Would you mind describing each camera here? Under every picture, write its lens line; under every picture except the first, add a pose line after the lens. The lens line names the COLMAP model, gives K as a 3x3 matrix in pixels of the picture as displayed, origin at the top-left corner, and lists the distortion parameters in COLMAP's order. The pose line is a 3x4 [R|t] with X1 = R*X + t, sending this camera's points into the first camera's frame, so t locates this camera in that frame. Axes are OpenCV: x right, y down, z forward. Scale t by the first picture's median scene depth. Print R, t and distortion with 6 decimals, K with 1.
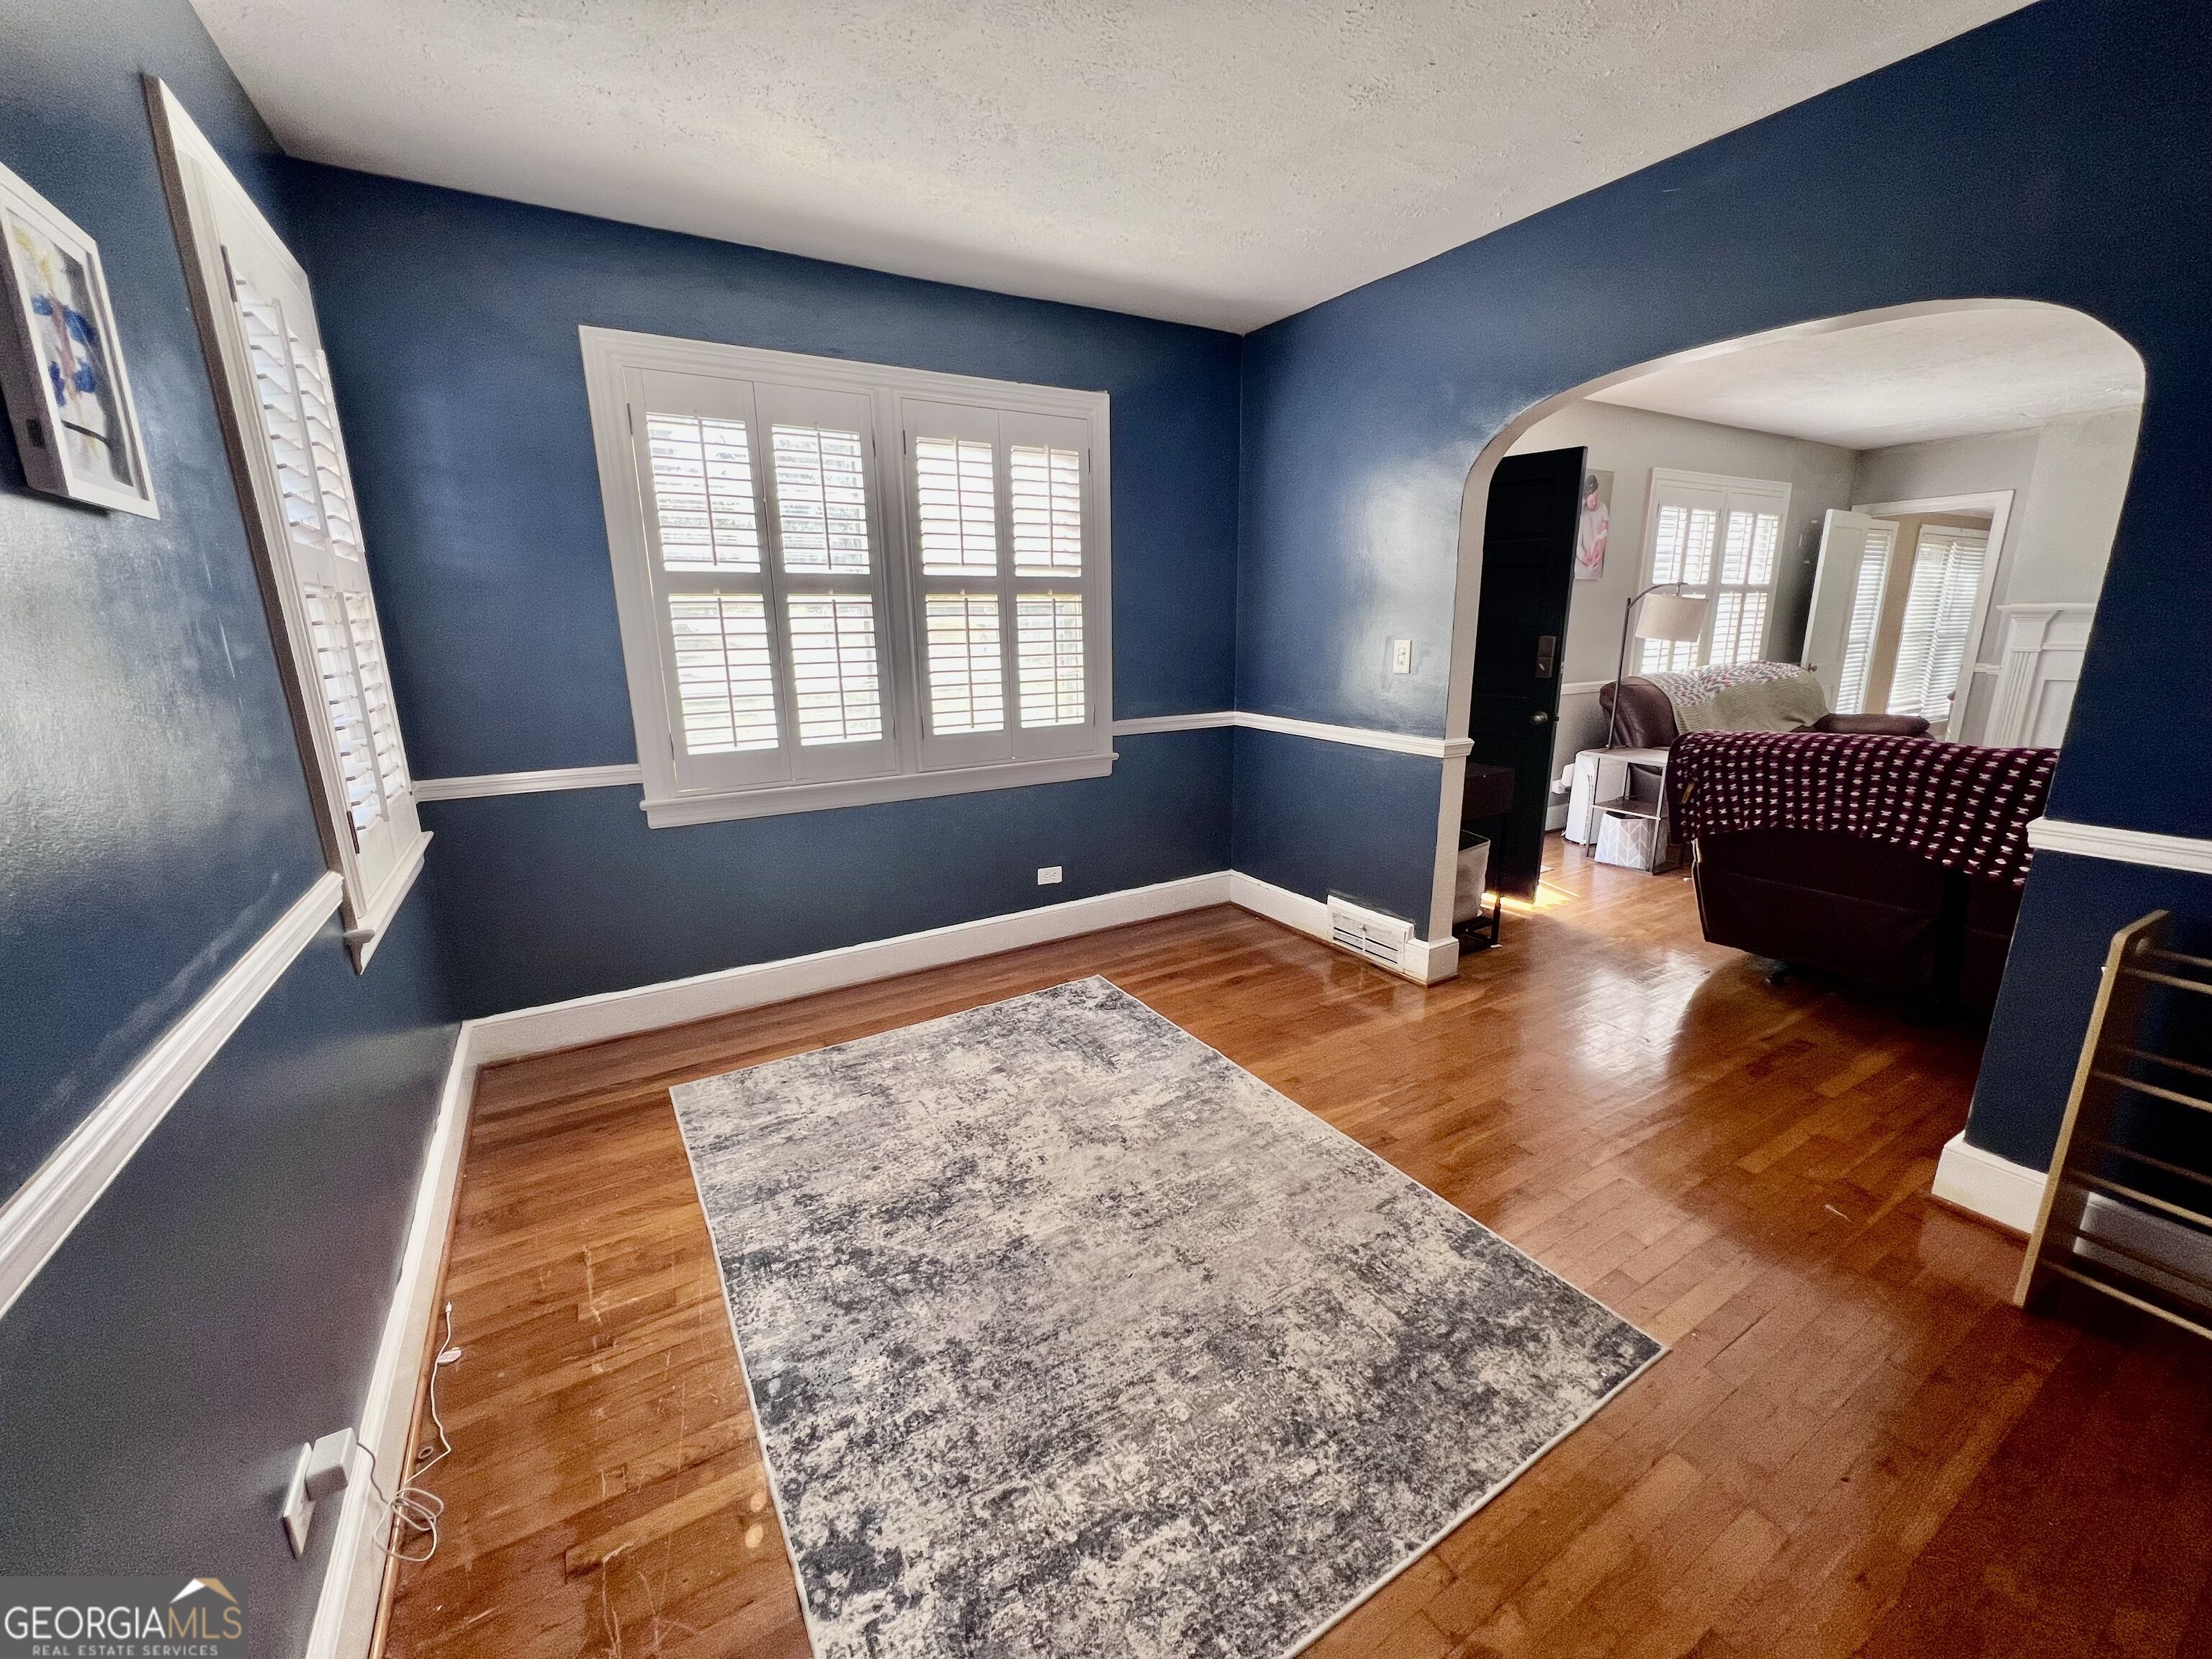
lens RADIAL K [[882.4, 0, 1108.1], [0, 882.4, 833.2], [0, 0, 1]] dist [-0.003753, 0.001053]
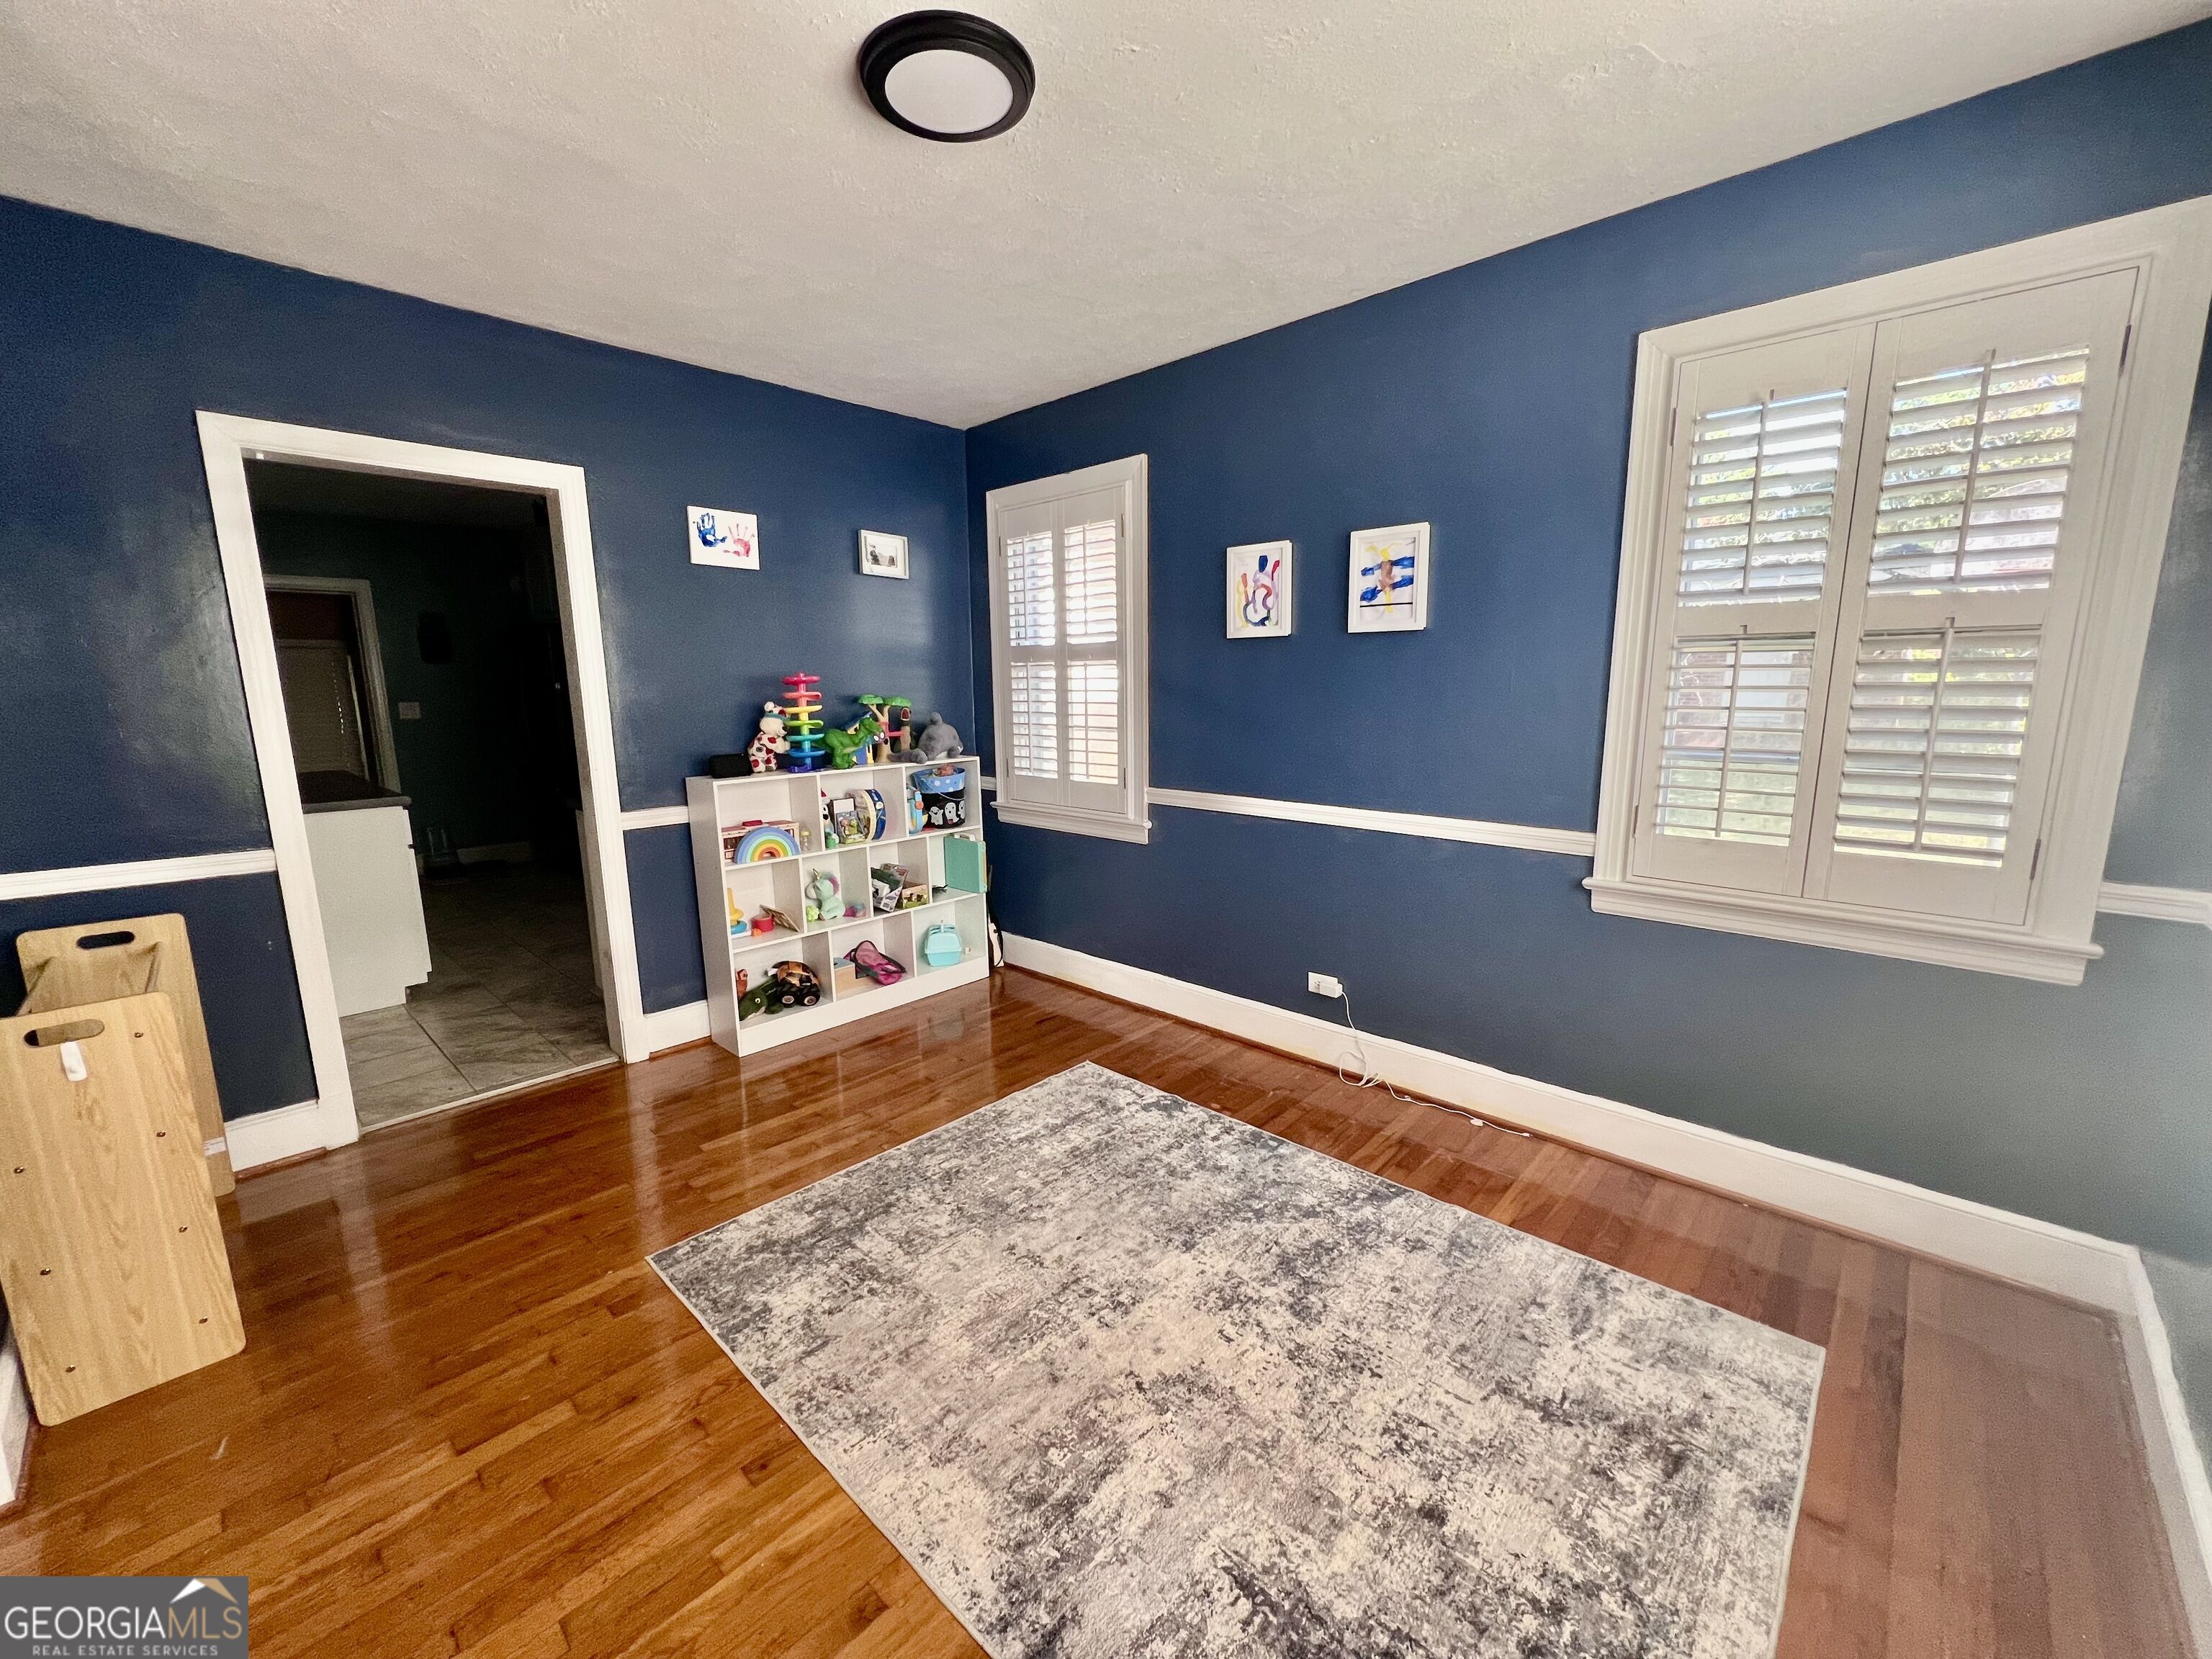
lens RADIAL K [[882.4, 0, 1108.7], [0, 882.4, 833.6], [0, 0, 1]] dist [-0.003753, 0.001053]
pose [[-0.962826, 0.070602, -0.260734, 0.183476], [-0.040710, 0.916288, 0.398445, -0.328965], [0.267038, 0.394248, -0.879352, 1.331381]]
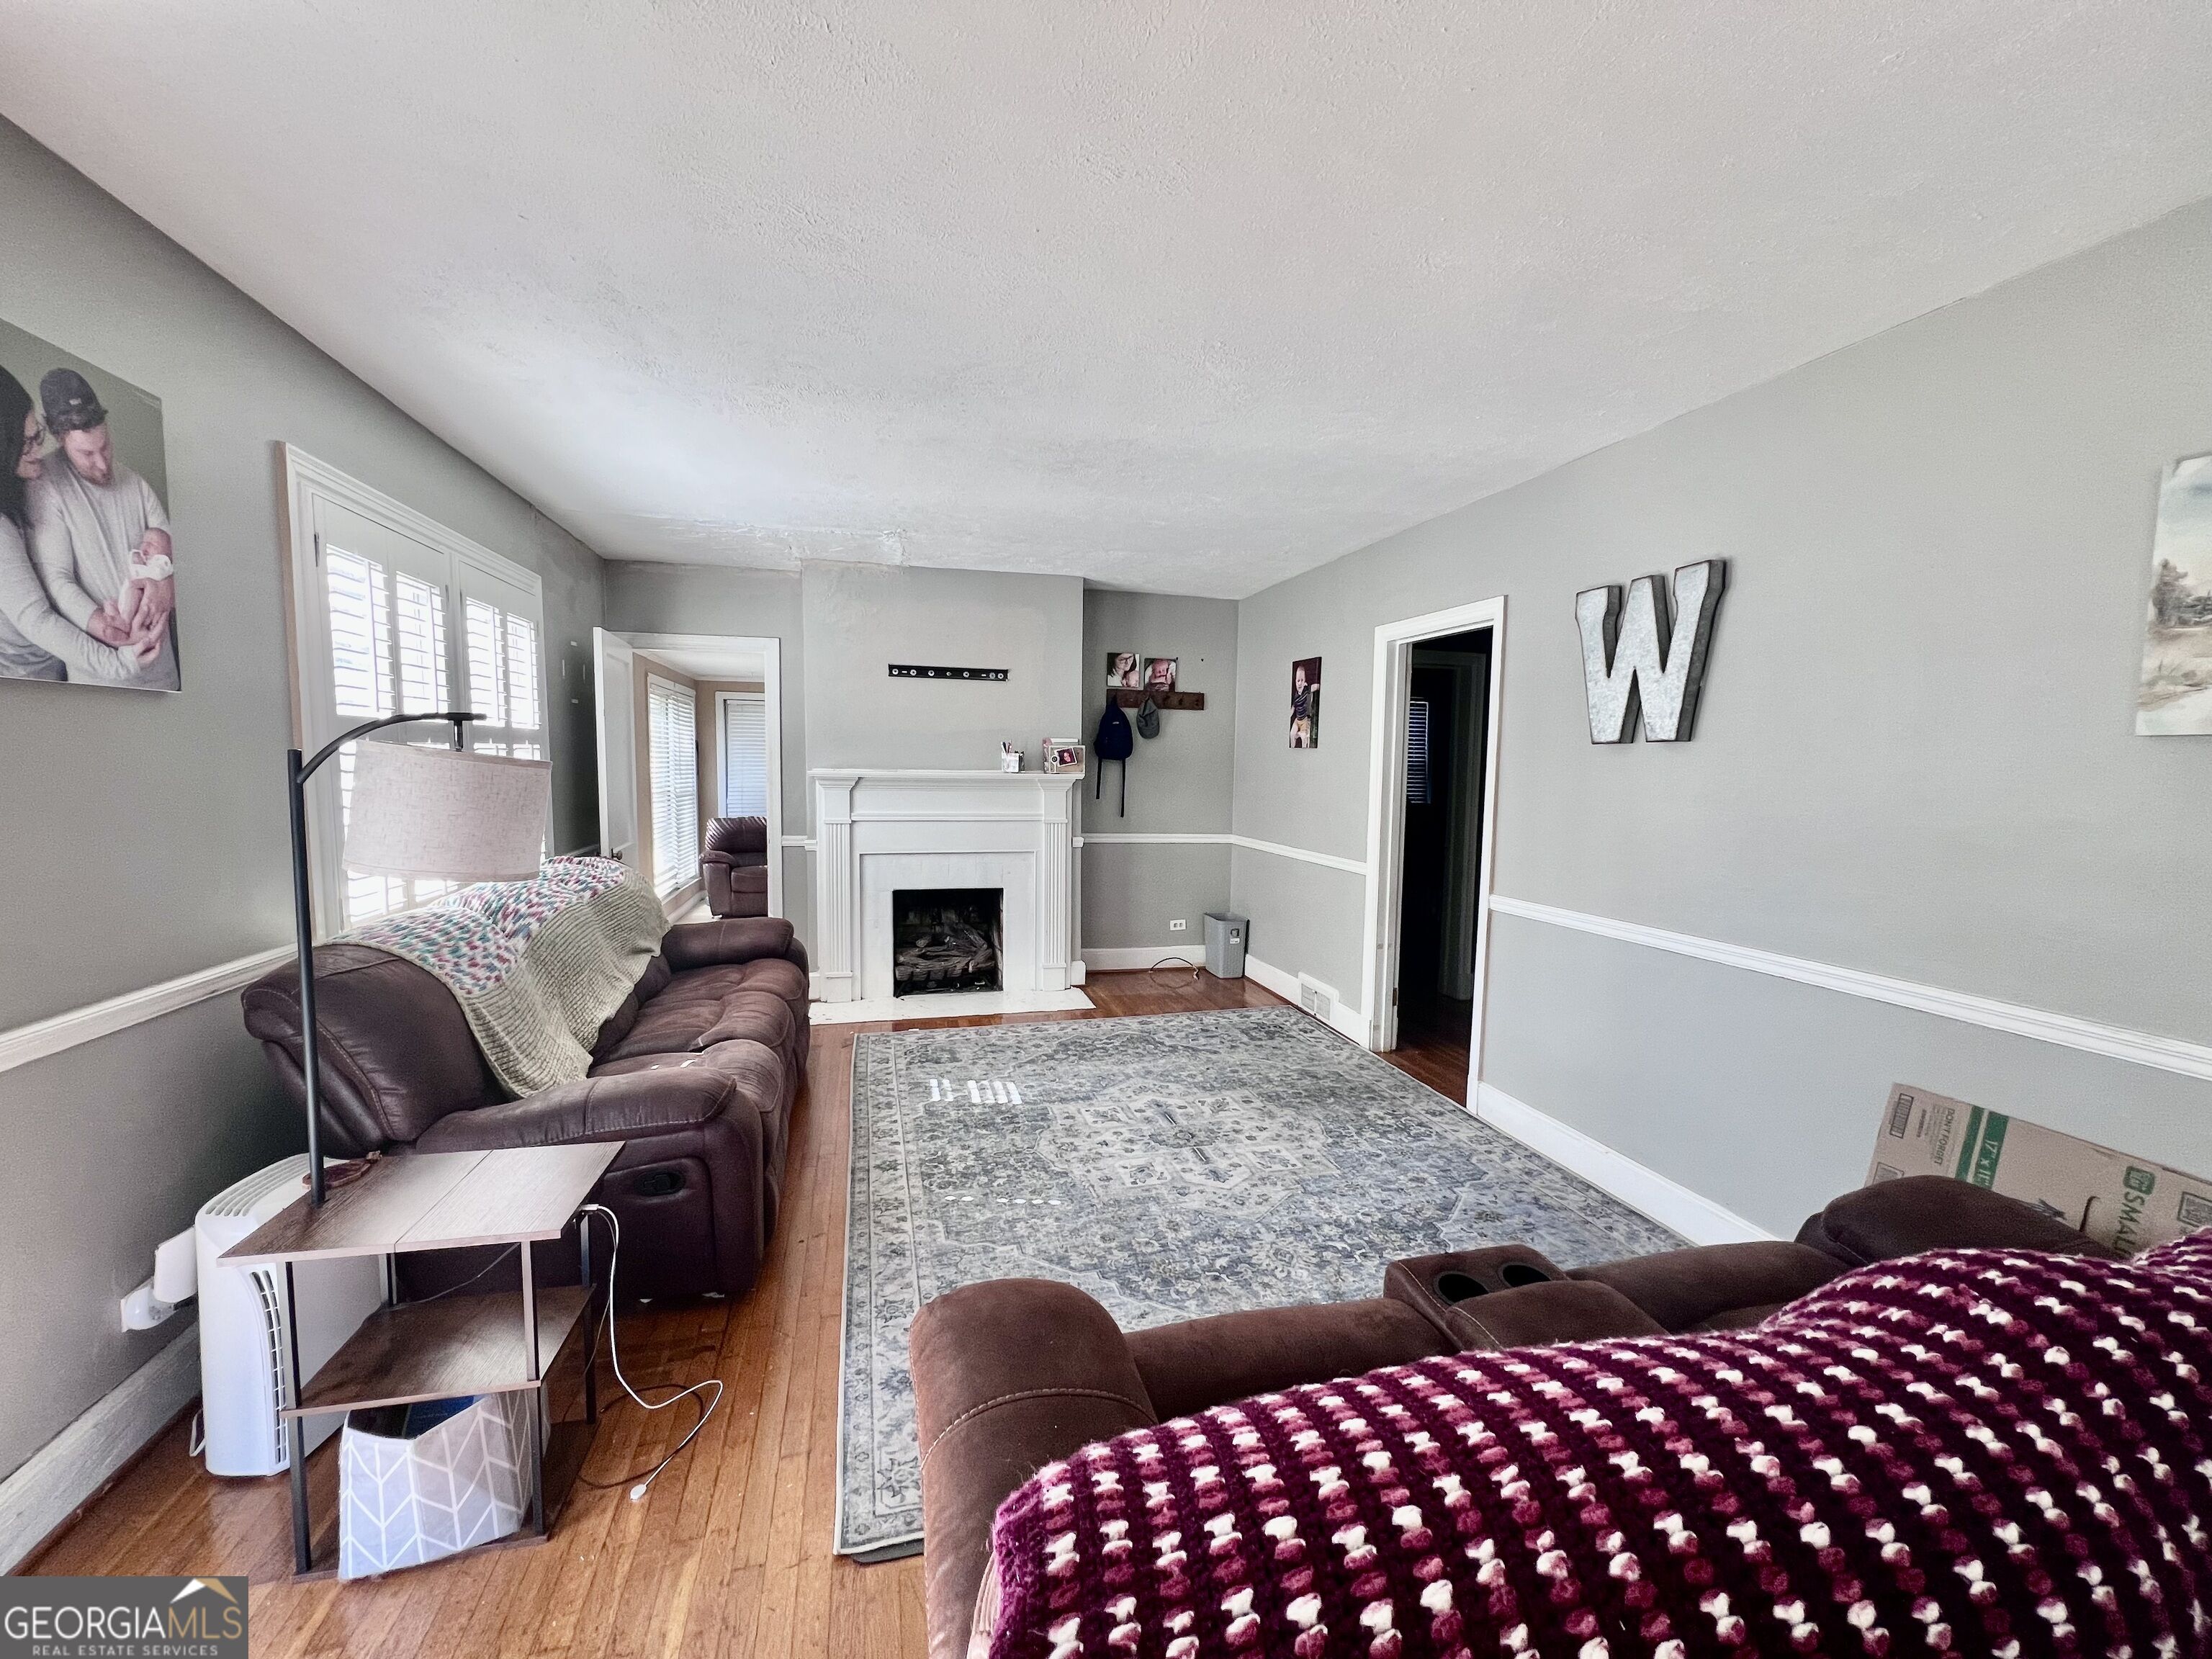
lens RADIAL K [[882.4, 0, 1109.6], [0, 882.4, 835.9], [0, 0, 1]] dist [-0.003753, 0.001053]
pose [[0.277850, -0.062061, 0.958618, 0.659279], [0.211865, 0.977297, 0.001862, -0.315127], [-0.936970, 0.202580, 0.284691, 1.151394]]
